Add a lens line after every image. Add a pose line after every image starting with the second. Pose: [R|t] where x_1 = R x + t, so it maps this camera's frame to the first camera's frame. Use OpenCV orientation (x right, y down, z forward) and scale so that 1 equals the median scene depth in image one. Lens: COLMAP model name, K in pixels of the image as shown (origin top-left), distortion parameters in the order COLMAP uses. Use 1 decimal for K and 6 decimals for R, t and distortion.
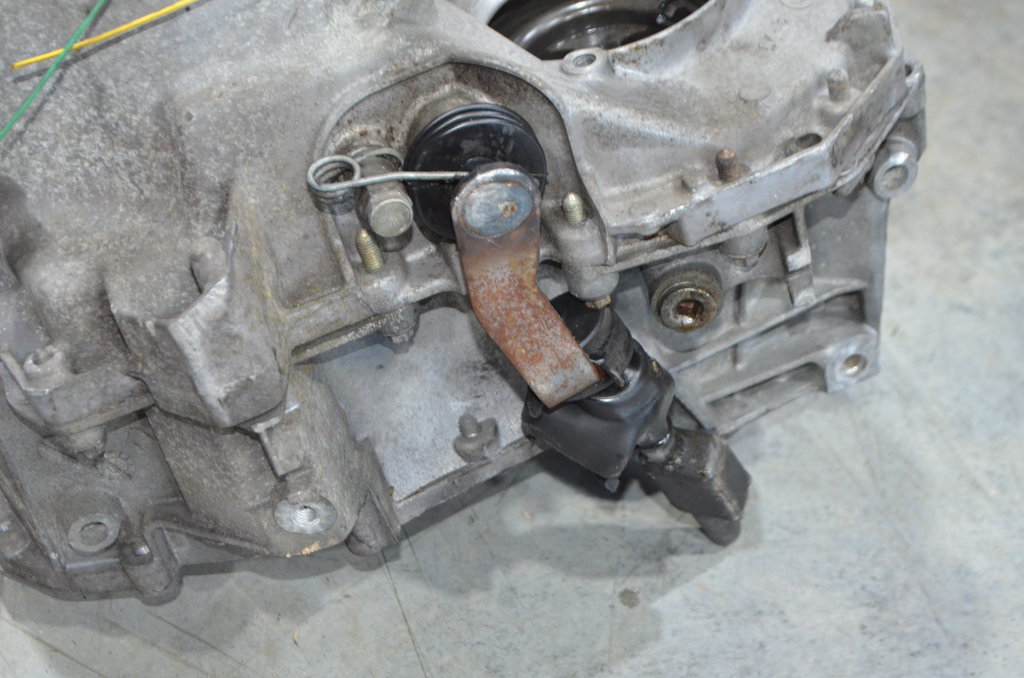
lens RADIAL K [[1845.4, 0, 509.6], [0, 1845.4, 379.5], [0, 0, 1]] dist [0.001190, 0.053556]
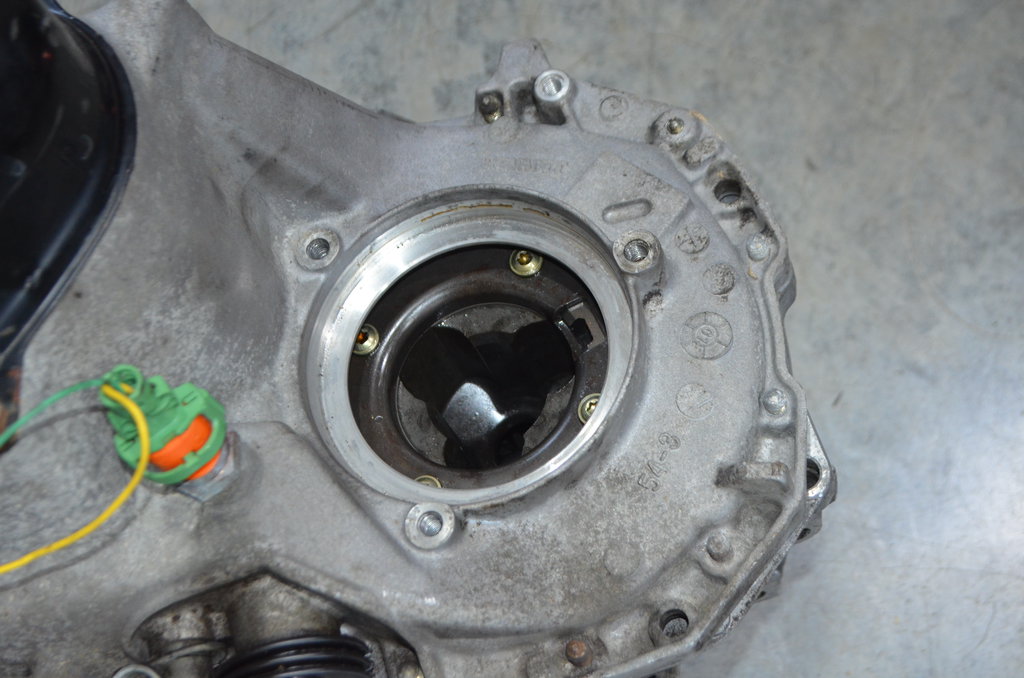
lens RADIAL K [[1650.6, 0, 510.2], [0, 1650.6, 370.1], [0, 0, 1]] dist [-0.004690, 0.041391]
pose [[0.996356, 0.074724, -0.041123, 0.102653], [-0.049919, 0.901819, 0.429221, -0.563854], [0.069159, -0.425604, 0.902263, 0.308375]]
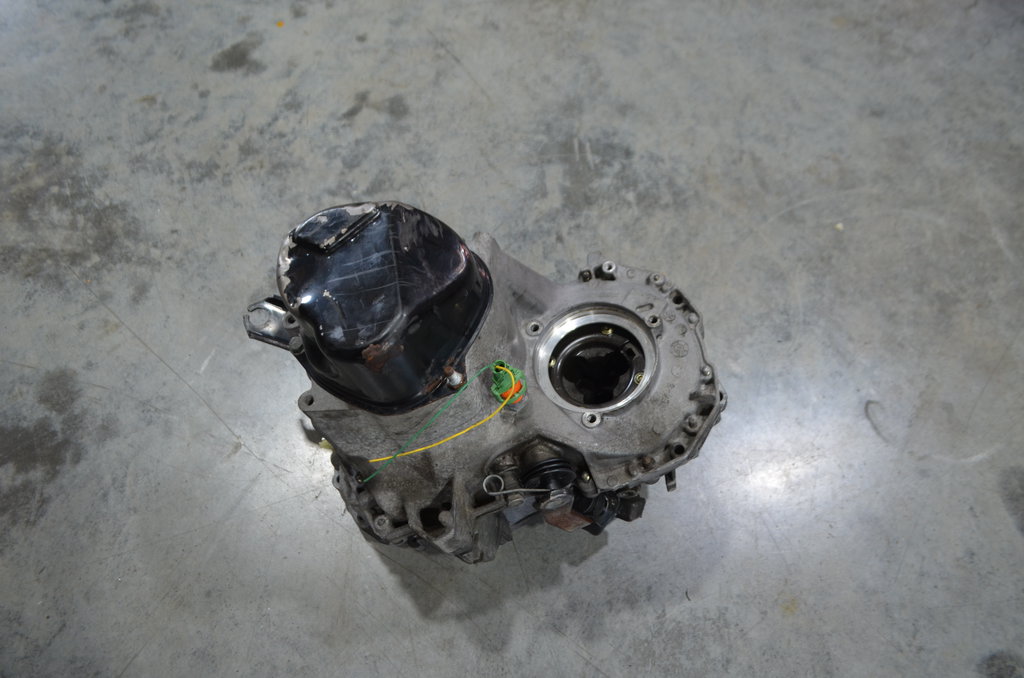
lens RADIAL K [[792.2, 0, 511.5], [0, 792.2, 370.3], [0, 0, 1]] dist [-0.083103, 0.013967]
pose [[0.999844, 0.009579, -0.014809, -0.050188], [-0.003780, 0.936530, 0.350568, -0.586993], [0.017227, -0.350458, 0.936420, 0.025276]]
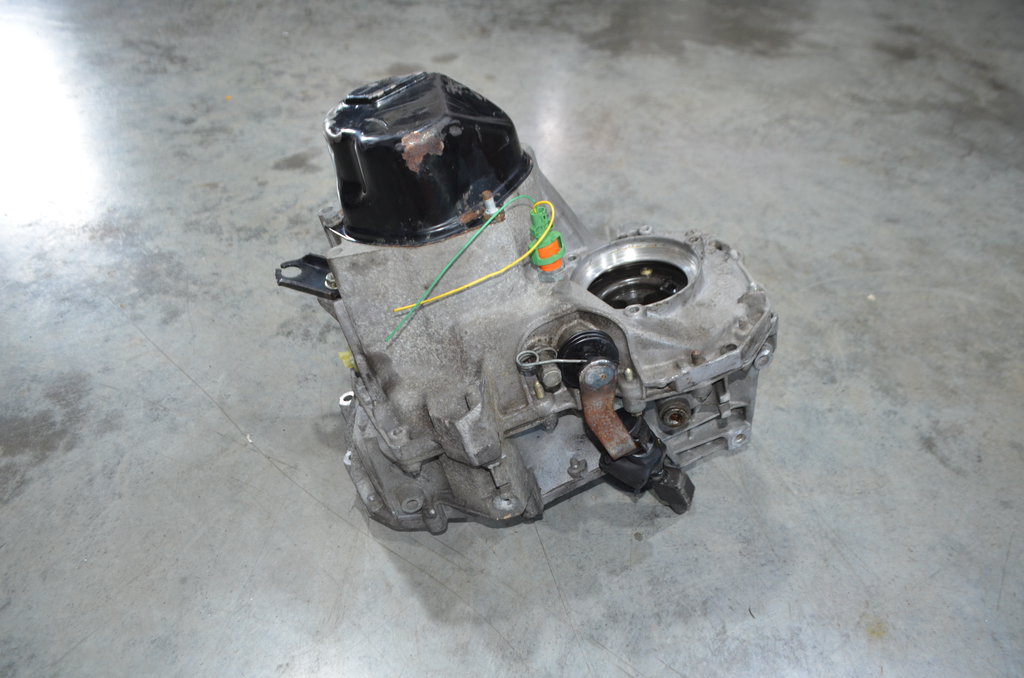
lens RADIAL K [[792.2, 0, 511.5], [0, 792.2, 370.3], [0, 0, 1]] dist [-0.083103, 0.013967]
pose [[0.998405, 0.026826, -0.049684, -0.059862], [-0.029060, 0.998573, -0.044812, -0.047319], [0.048411, 0.046184, 0.997759, 0.009379]]
